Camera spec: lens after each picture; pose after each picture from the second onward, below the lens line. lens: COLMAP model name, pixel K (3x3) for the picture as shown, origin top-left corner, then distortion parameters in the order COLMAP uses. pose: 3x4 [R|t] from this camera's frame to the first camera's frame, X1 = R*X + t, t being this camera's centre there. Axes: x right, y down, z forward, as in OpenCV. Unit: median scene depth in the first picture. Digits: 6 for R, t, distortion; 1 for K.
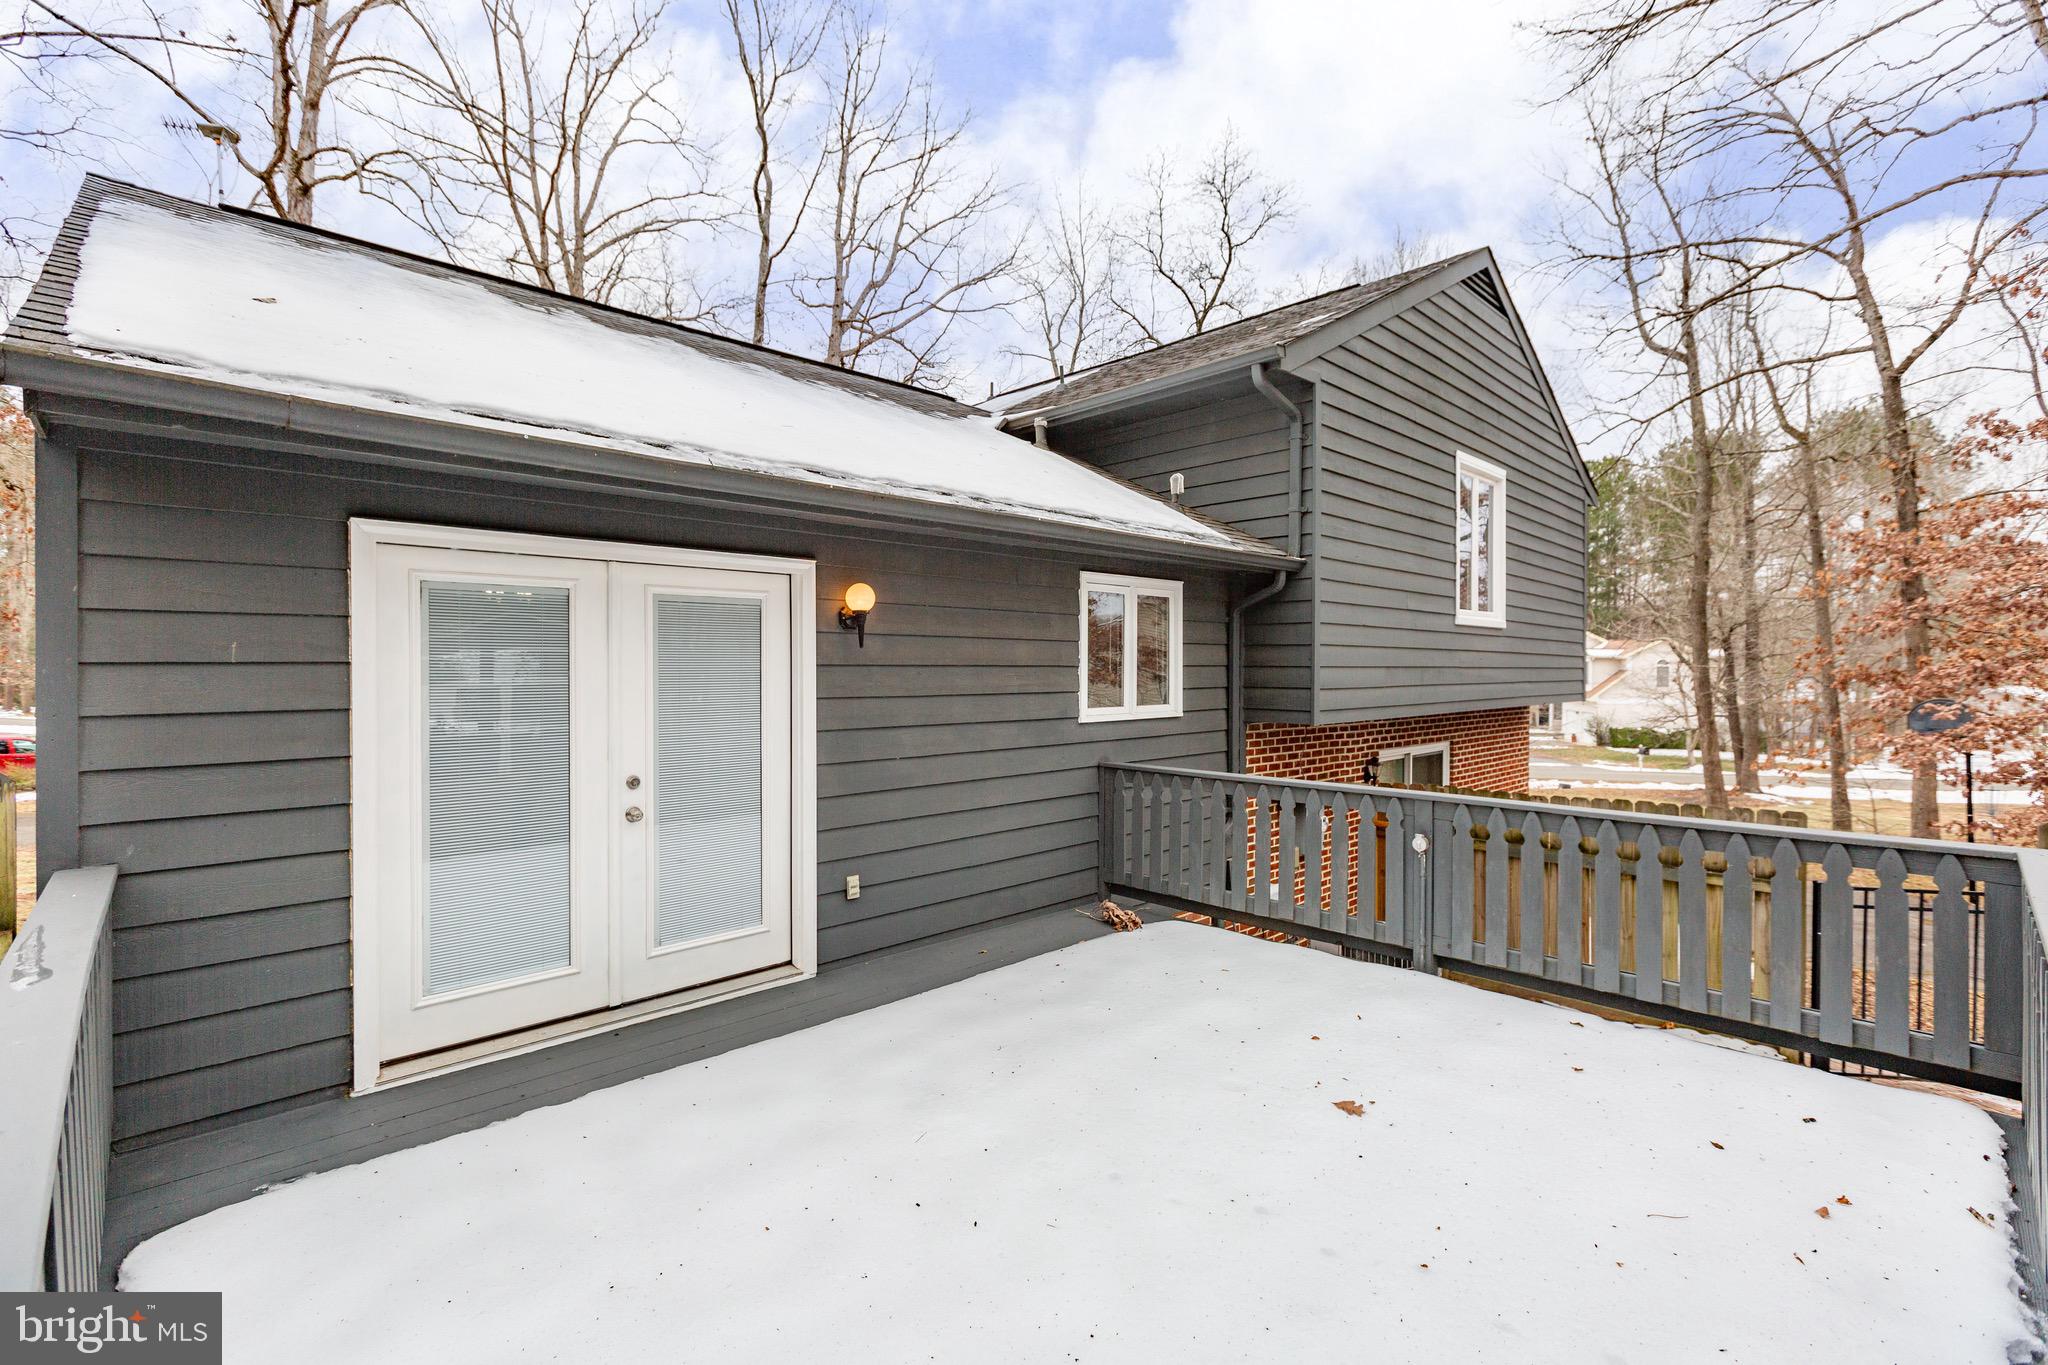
lens RADIAL K [[925.6, 0, 1026.3], [0, 925.6, 668.3], [0, 0, 1]] dist [0.003035, -0.000869]
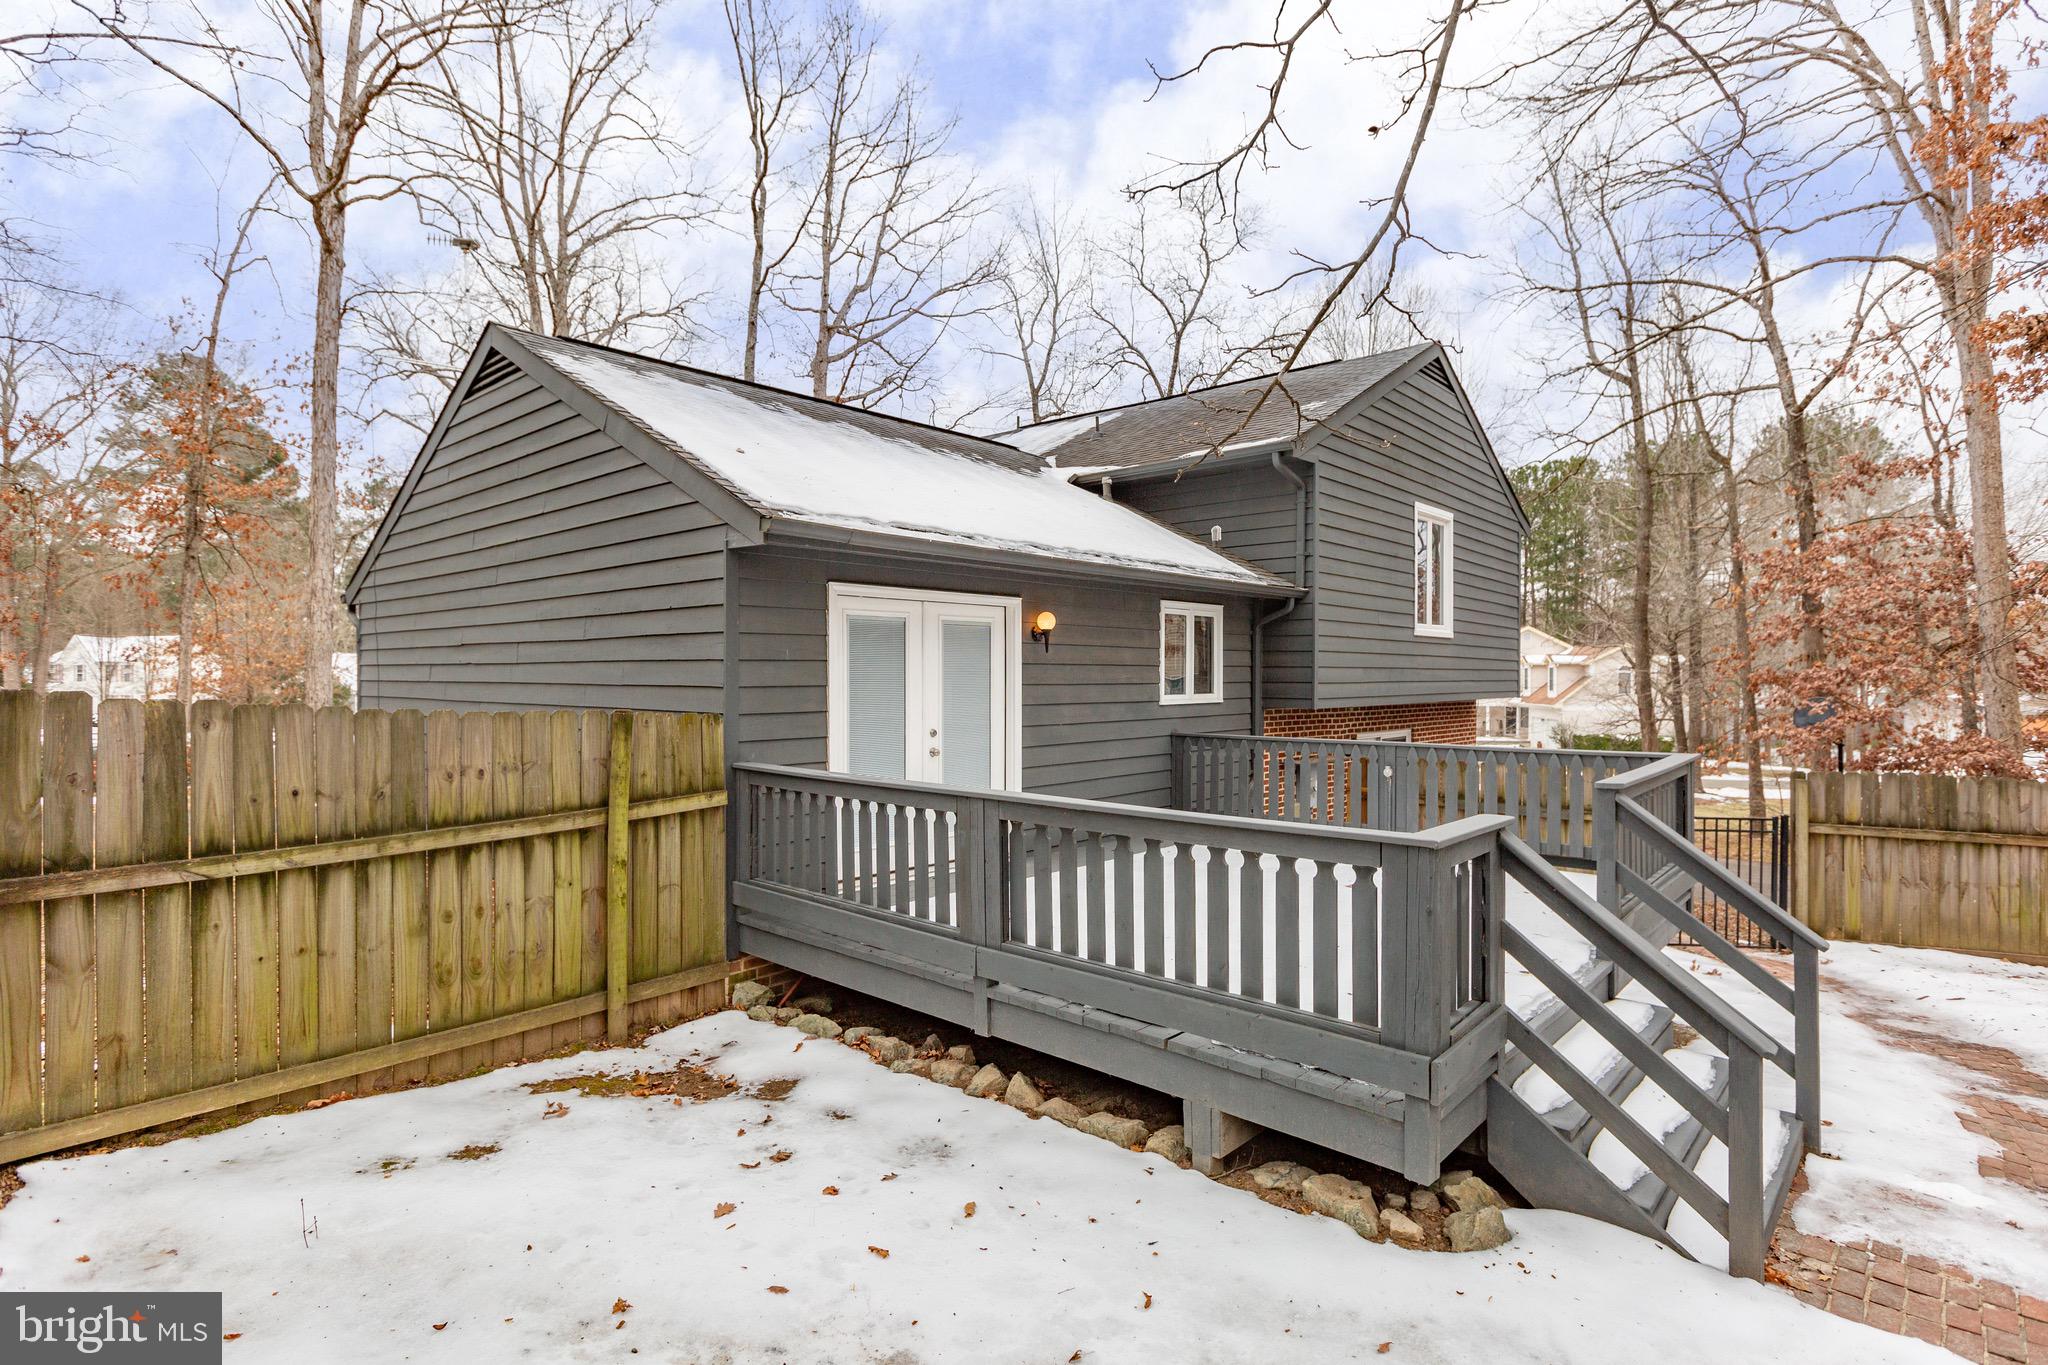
lens RADIAL K [[1052.1, 0, 1042.0], [0, 1052.1, 679.7], [0, 0, 1]] dist [-0.001469, 0.000999]
pose [[0.996430, -0.000879, 0.084419, -0.083036], [0.000614, 0.999995, 0.003169, 0.004486], [-0.084421, -0.003106, 0.996425, -0.194745]]
